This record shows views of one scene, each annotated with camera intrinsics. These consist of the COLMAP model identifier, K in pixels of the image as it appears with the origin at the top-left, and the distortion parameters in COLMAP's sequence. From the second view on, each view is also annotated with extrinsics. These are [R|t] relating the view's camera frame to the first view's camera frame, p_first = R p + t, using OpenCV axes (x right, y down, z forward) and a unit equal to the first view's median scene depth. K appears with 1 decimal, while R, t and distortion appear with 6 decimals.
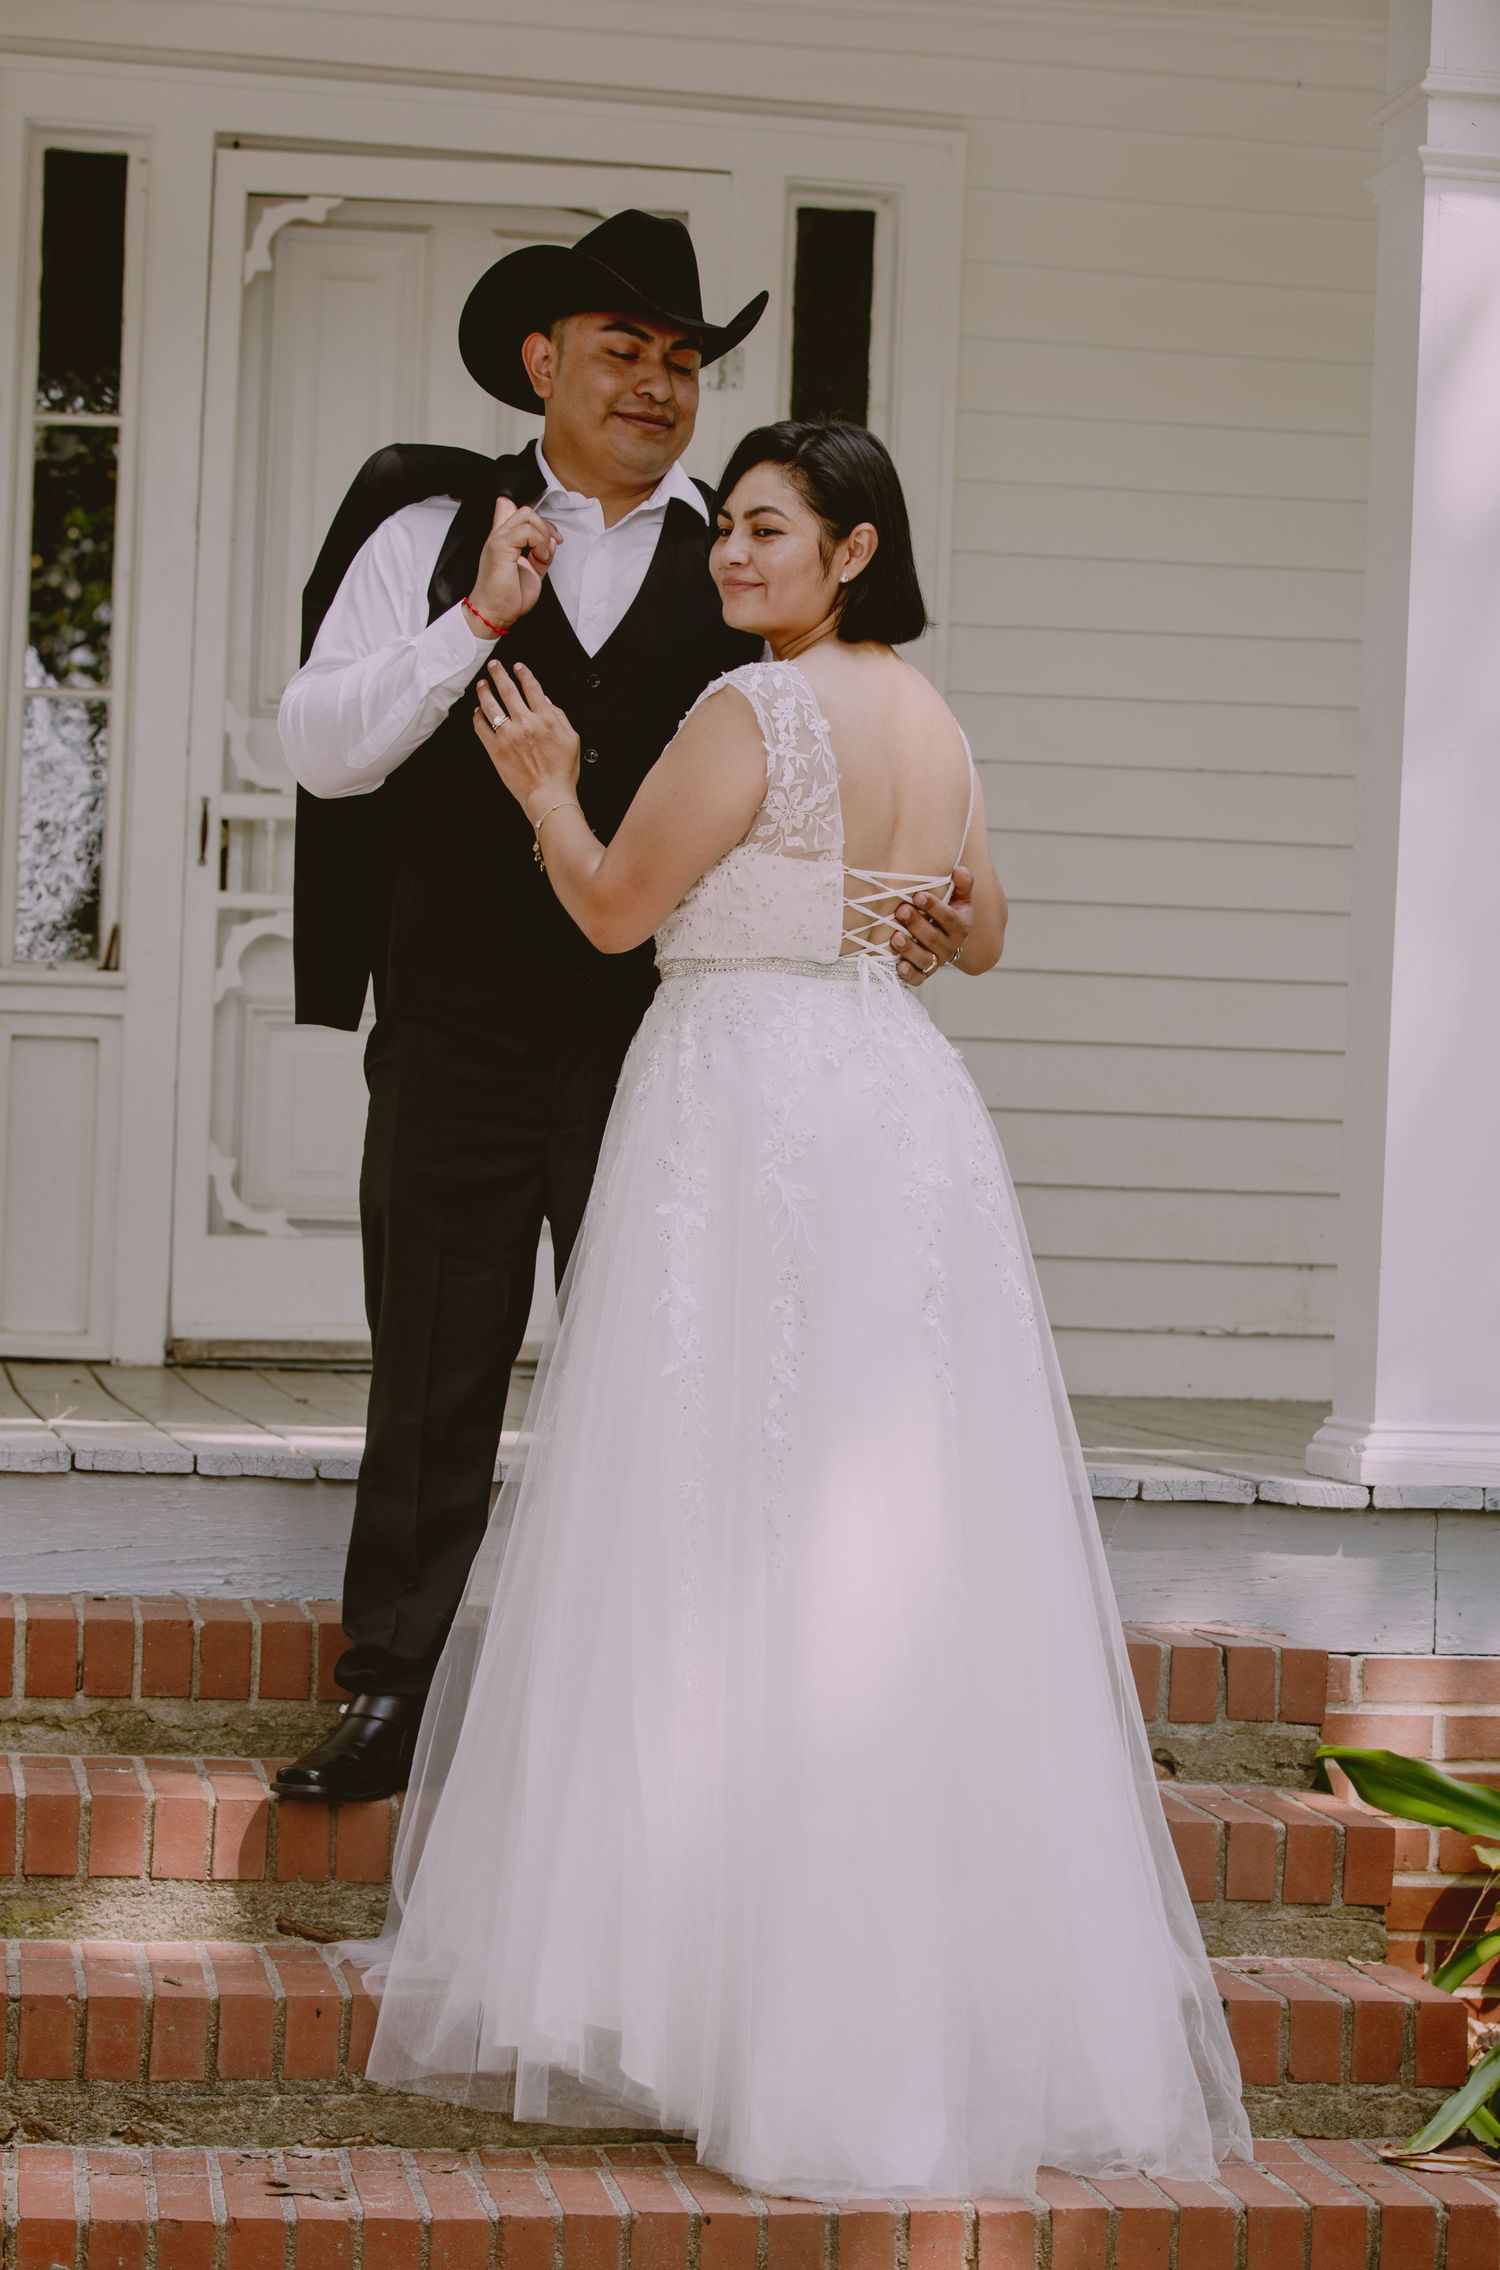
lens RADIAL K [[4849.5, 0, 750.0], [0, 4849.5, 1135.0], [0, 0, 1]] dist [0.015076, -0.577758]
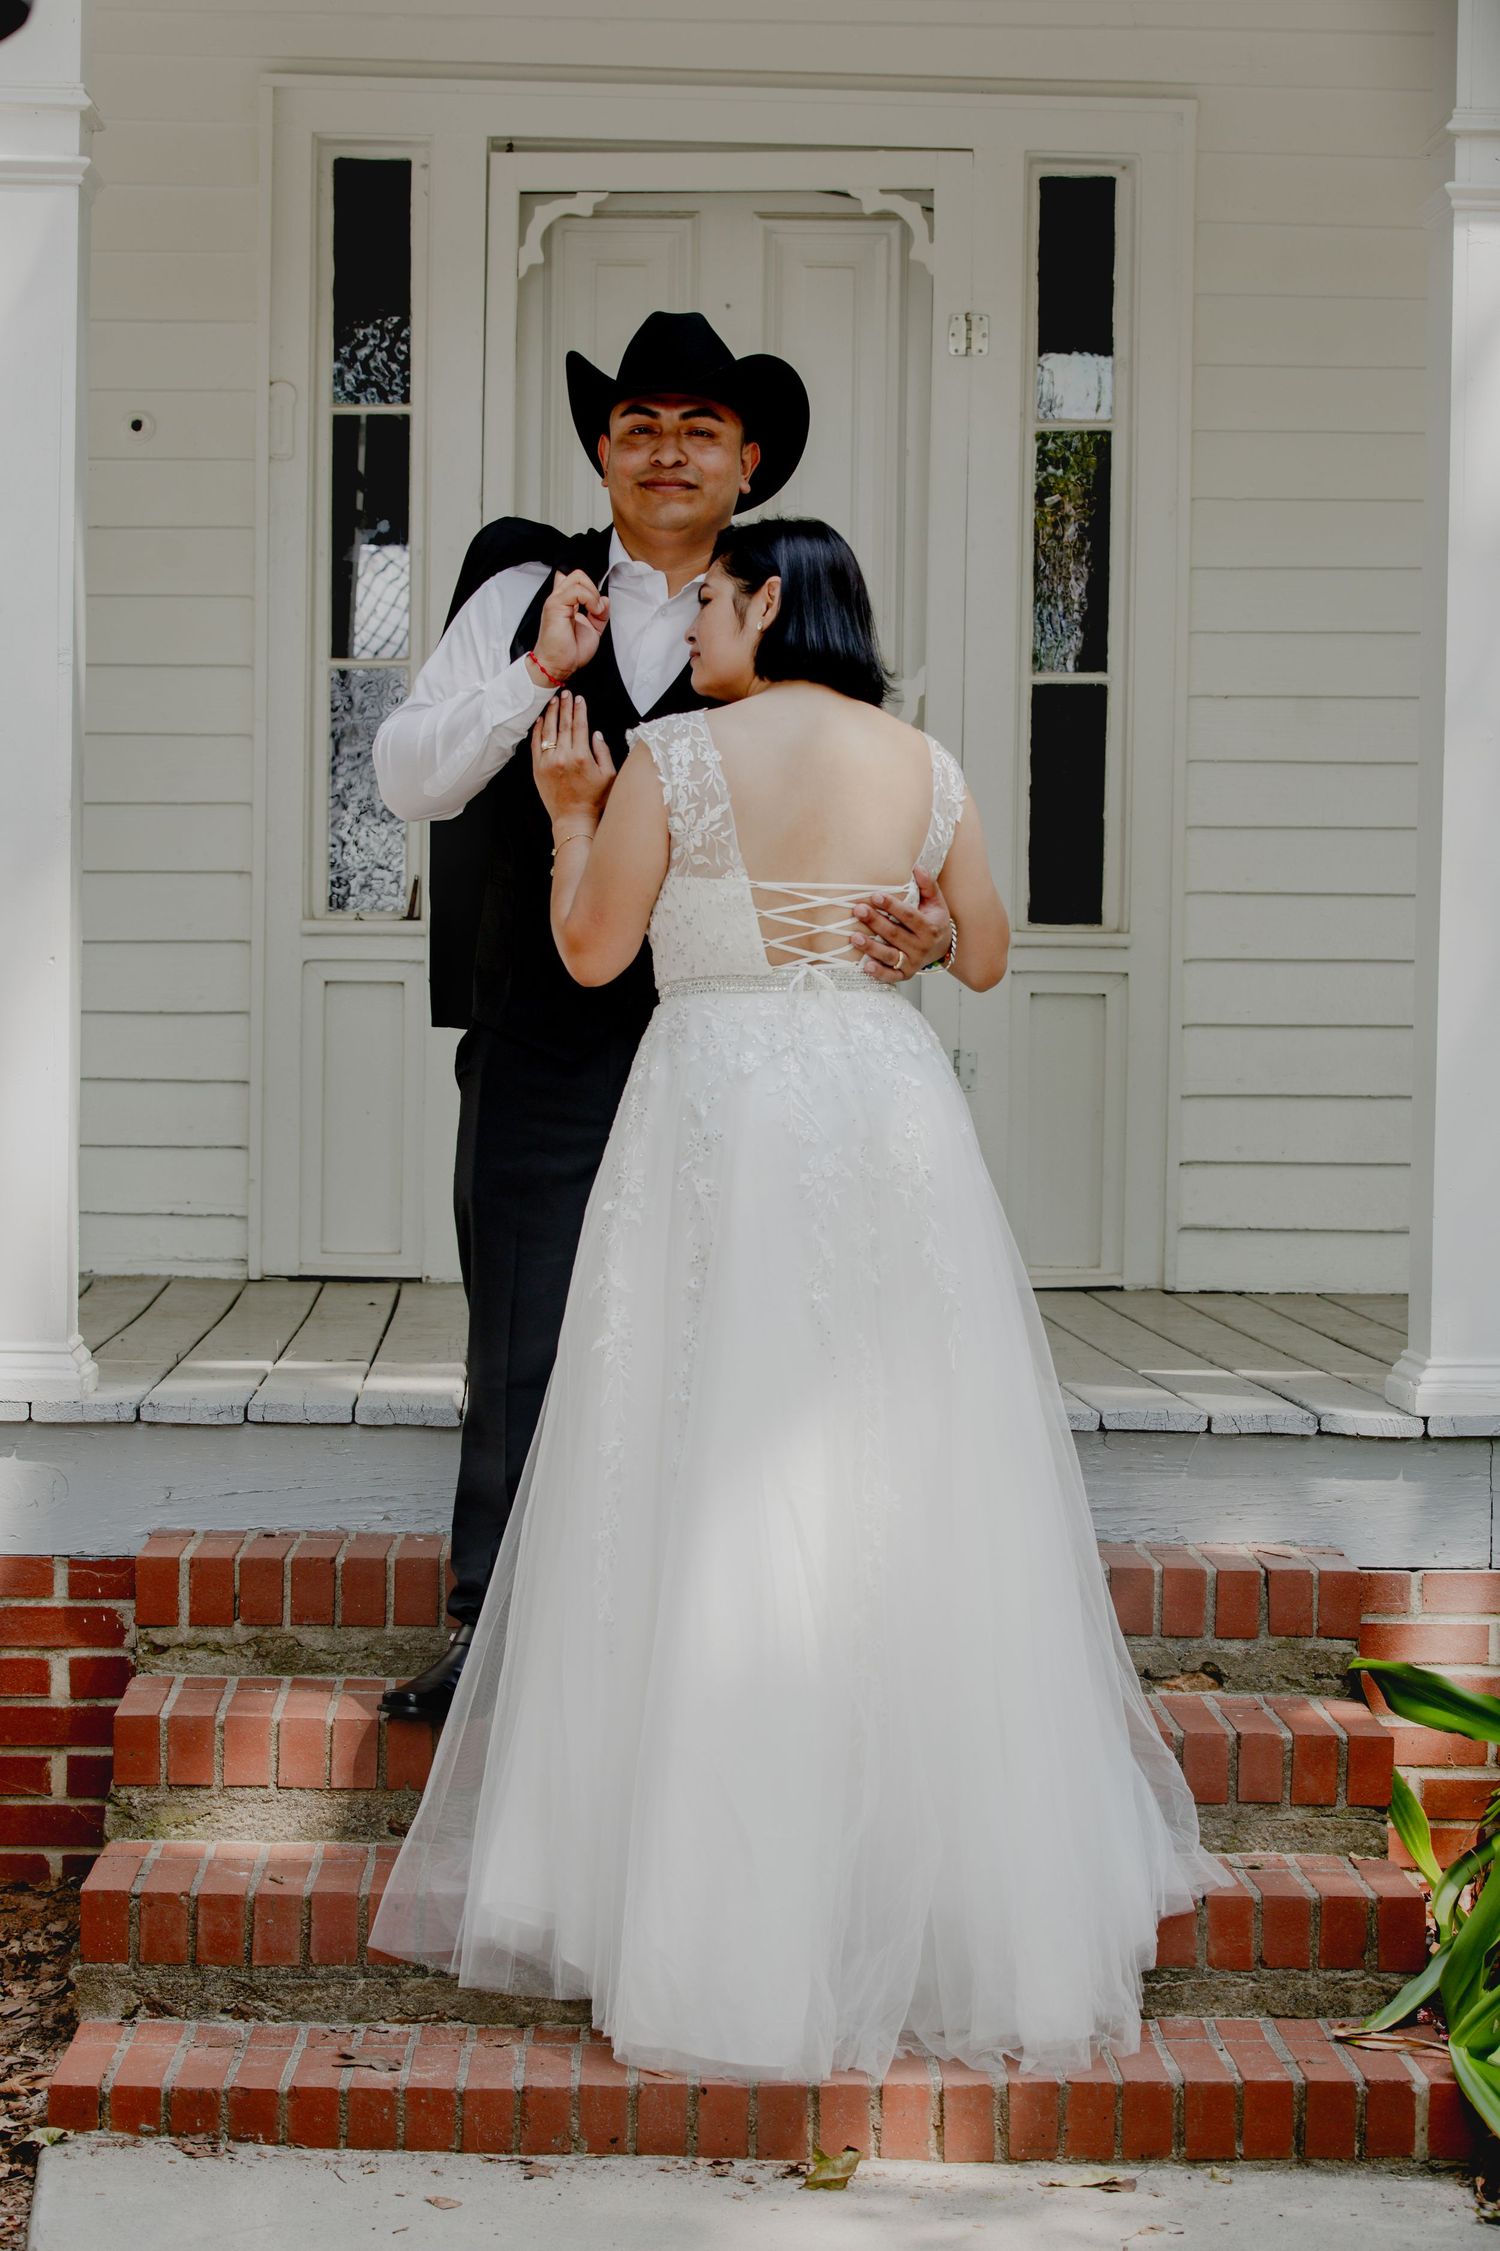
lens RADIAL K [[4964.8, 0, 745.7], [0, 4964.8, 1078.9], [0, 0, 1]] dist [-0.081031, -0.028796]
pose [[0.990338, -0.020823, -0.137103, 0.143489], [0.024977, 0.999277, 0.028647, -0.043283], [0.136408, -0.031795, 0.990142, -0.135896]]
